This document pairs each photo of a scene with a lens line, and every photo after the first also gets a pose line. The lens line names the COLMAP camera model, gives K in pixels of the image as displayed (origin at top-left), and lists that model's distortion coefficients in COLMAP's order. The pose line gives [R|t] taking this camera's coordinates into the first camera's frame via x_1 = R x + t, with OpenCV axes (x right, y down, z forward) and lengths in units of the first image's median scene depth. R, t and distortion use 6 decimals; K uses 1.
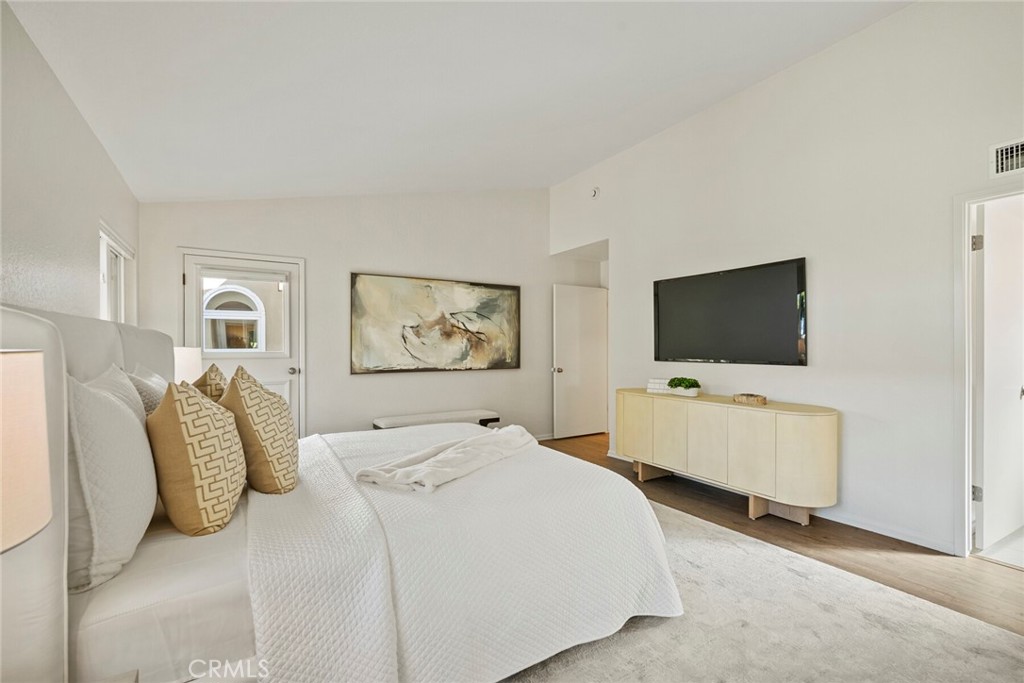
lens RADIAL K [[446.6, 0, 516.6], [0, 446.6, 346.0], [0, 0, 1]] dist [-0.011333, -0.000326]
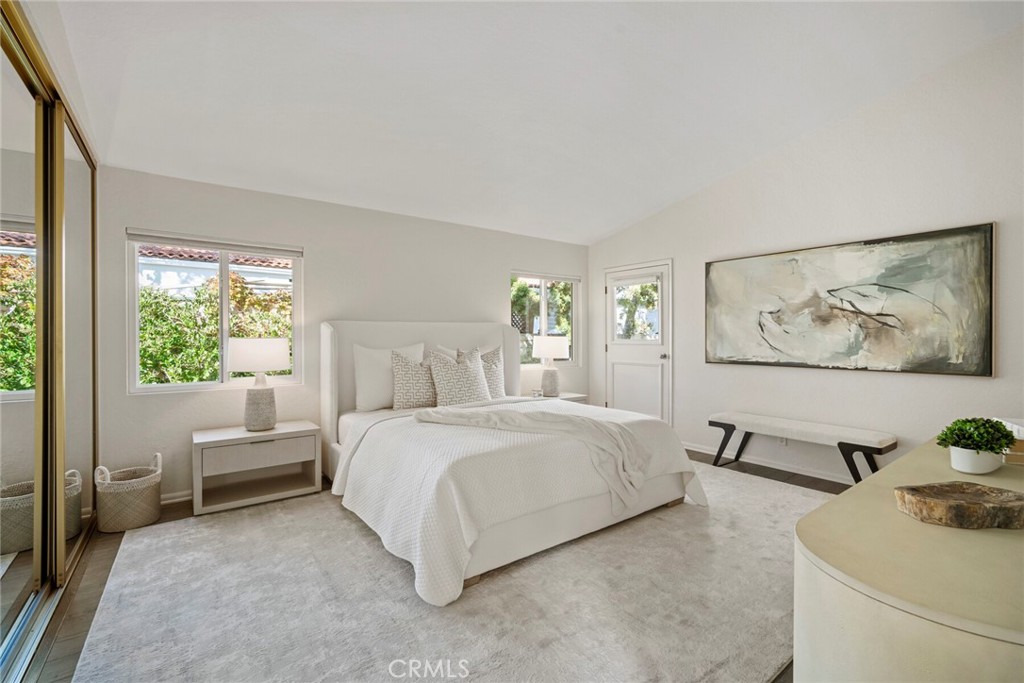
lens RADIAL K [[446.6, 0, 516.6], [0, 446.6, 338.2], [0, 0, 1]] dist [-0.011333, -0.000326]
pose [[0.086099, 0.006565, -0.996265, 0.533898], [0.000462, 0.999978, 0.006629, 0.000005], [0.996286, -0.001031, 0.086094, 0.427454]]
